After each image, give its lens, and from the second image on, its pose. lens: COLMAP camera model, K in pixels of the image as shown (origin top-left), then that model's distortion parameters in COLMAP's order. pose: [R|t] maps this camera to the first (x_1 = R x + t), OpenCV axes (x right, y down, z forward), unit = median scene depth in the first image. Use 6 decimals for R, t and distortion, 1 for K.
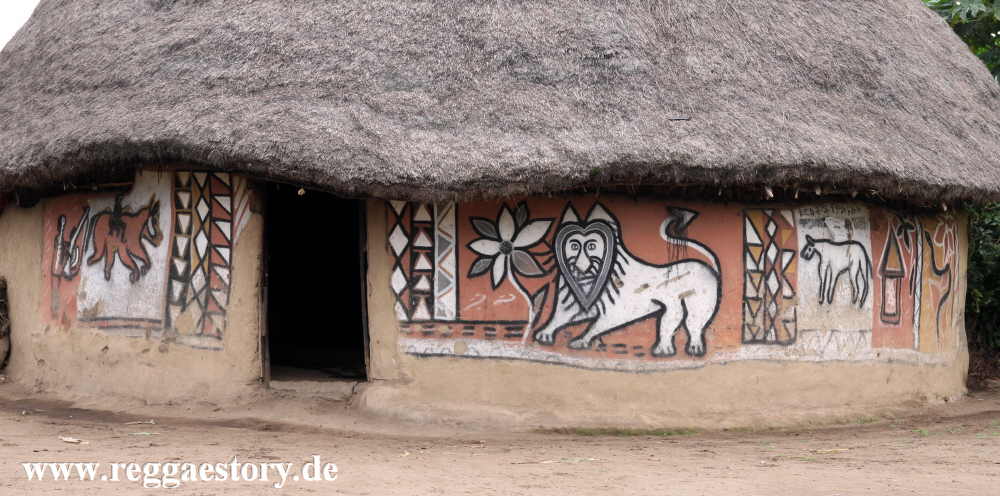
lens RADIAL K [[2355.8, 0, 501.7], [0, 2355.8, 244.6], [0, 0, 1]] dist [0.033891, 0.000000]
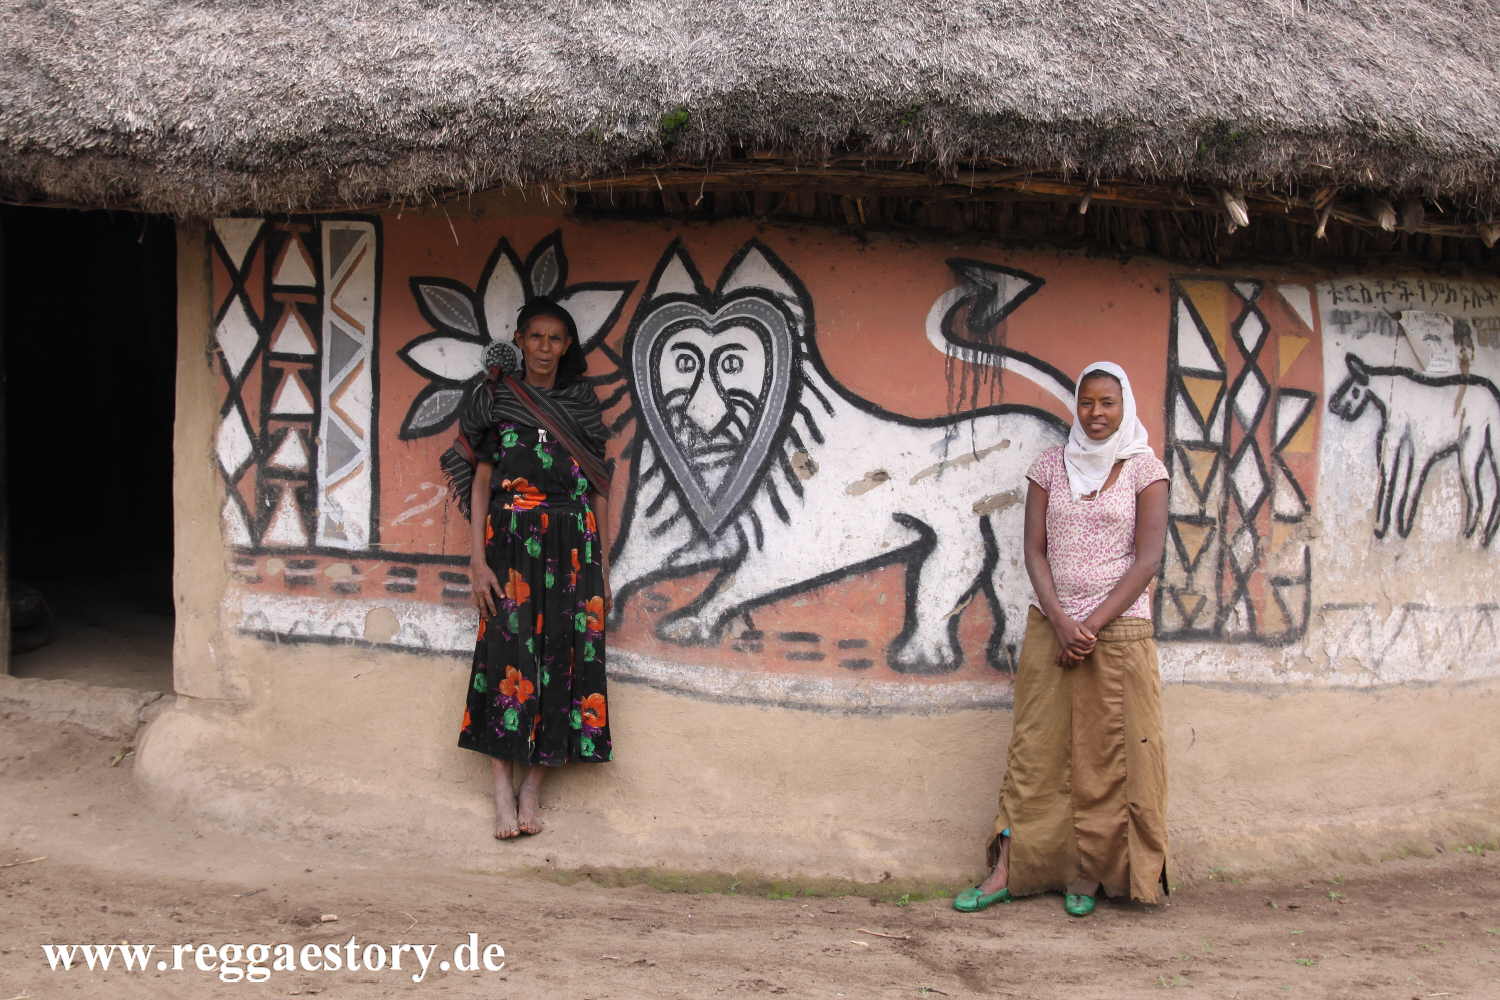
lens RADIAL K [[1947.1, 0, 721.6], [0, 1947.1, 529.8], [0, 0, 1]] dist [-0.003045, 0.000000]
pose [[0.982065, 0.037256, -0.184824, 0.092949], [-0.027405, 0.998079, 0.055570, 0.009790], [0.186539, -0.049508, 0.981199, 0.701003]]
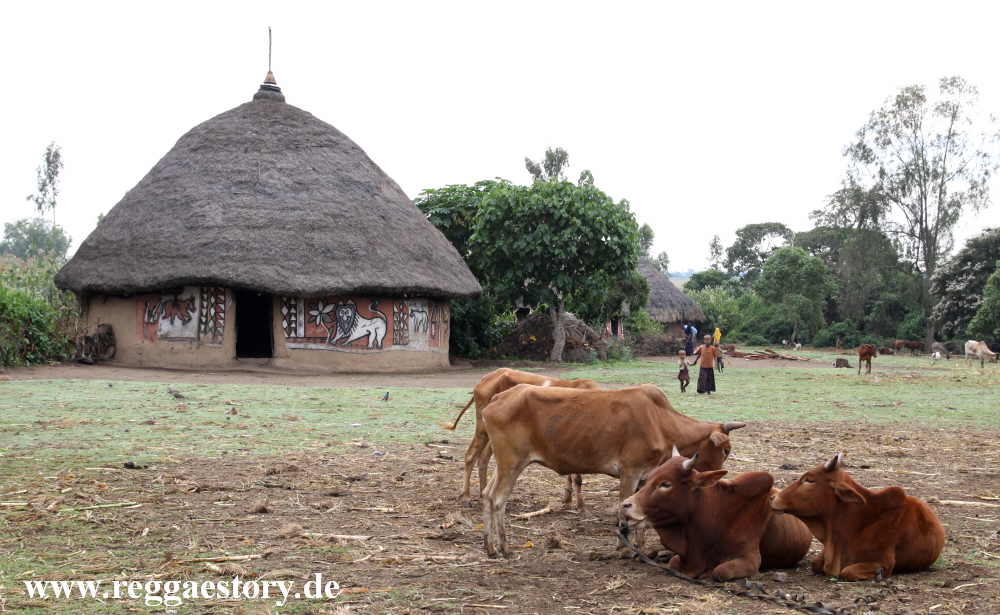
lens RADIAL K [[1636.0, 0, 500.1], [0, 1636.0, 309.3], [0, 0, 1]] dist [0.000109, 0.000000]
pose [[0.947695, 0.001915, 0.319172, -0.448936], [-0.000778, 0.999993, -0.003688, 0.004053], [-0.319177, 0.003247, 0.947690, -1.064152]]
